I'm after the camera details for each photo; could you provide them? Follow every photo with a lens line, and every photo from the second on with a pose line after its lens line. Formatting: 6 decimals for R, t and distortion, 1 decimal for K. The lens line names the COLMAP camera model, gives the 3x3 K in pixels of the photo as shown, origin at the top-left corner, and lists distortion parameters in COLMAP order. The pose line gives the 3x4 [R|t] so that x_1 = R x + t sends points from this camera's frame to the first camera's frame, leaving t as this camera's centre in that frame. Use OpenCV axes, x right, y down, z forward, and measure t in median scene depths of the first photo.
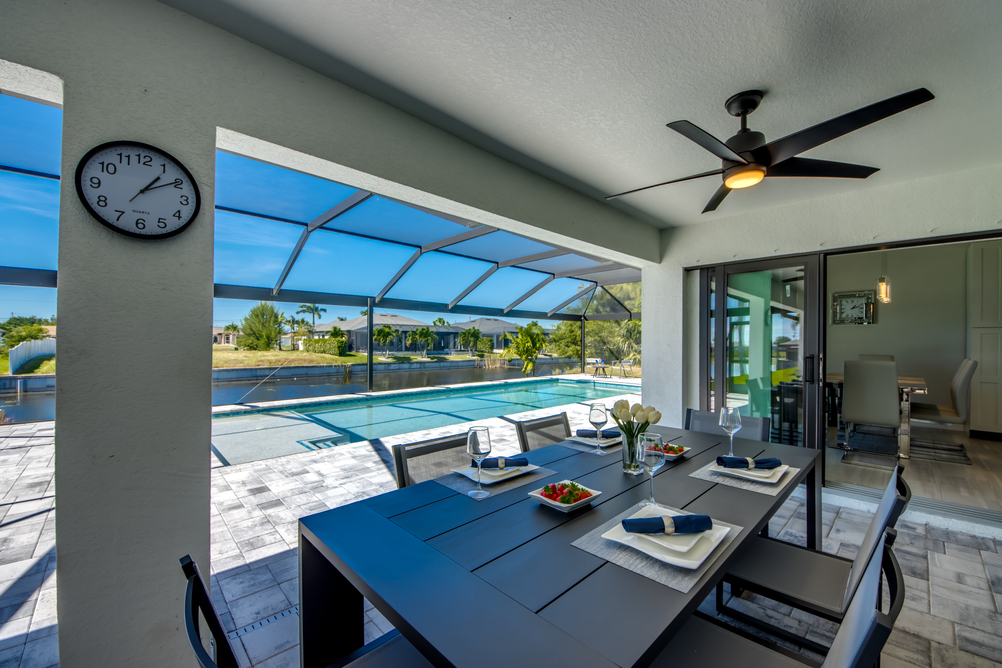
lens RADIAL K [[389.2, 0, 501.0], [0, 389.2, 334.0], [0, 0, 1]] dist [0.018843, -0.016770]
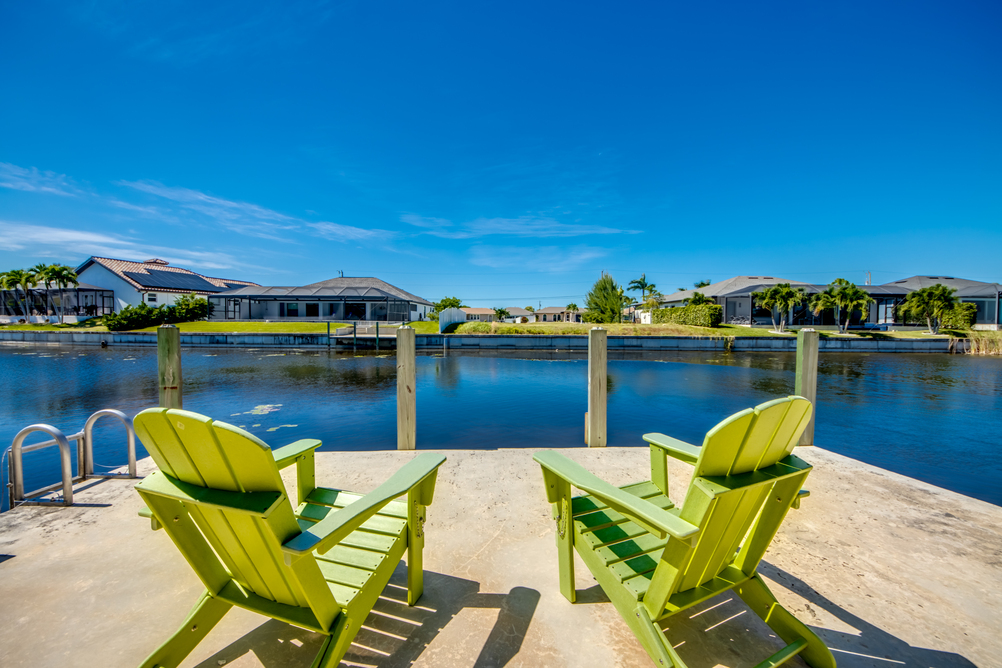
lens RADIAL K [[384.9, 0, 495.1], [0, 384.9, 332.1], [0, 0, 1]] dist [0.028100, -0.020431]
pose [[0.719336, 0.015408, -0.694492, -0.170137], [0.009926, 0.999424, 0.032454, 0.033792], [0.694592, -0.030239, 0.718769, 0.135896]]
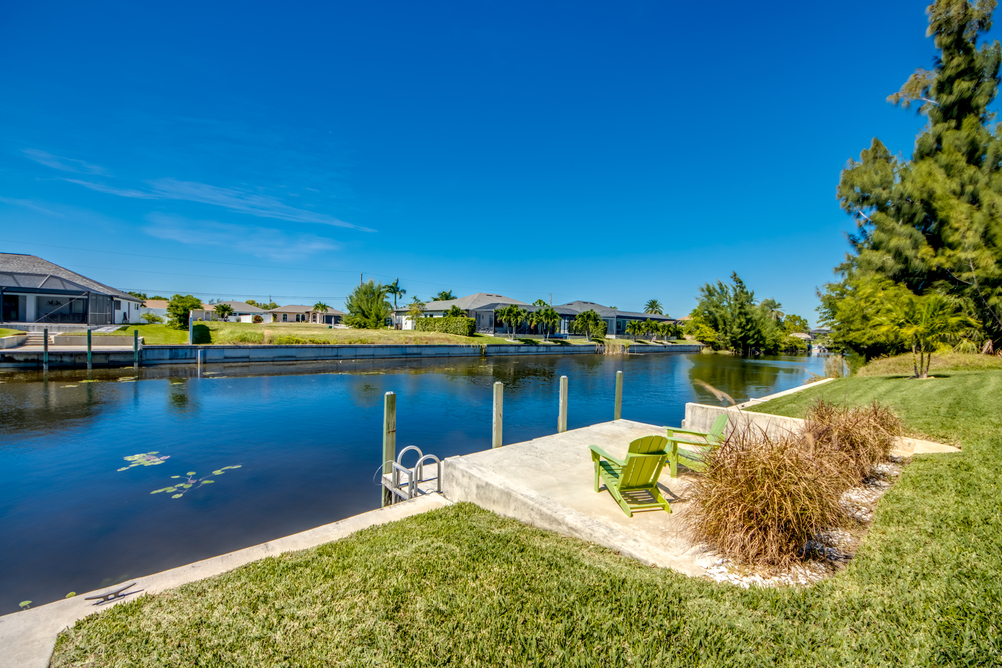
lens RADIAL K [[394.8, 0, 501.0], [0, 394.8, 334.0], [0, 0, 1]] dist [0.032905, -0.021869]
pose [[0.994407, 0.027514, -0.101973, -0.215208], [-0.024102, 0.999112, 0.034547, 0.015006], [0.102833, -0.031896, 0.994187, 0.051397]]
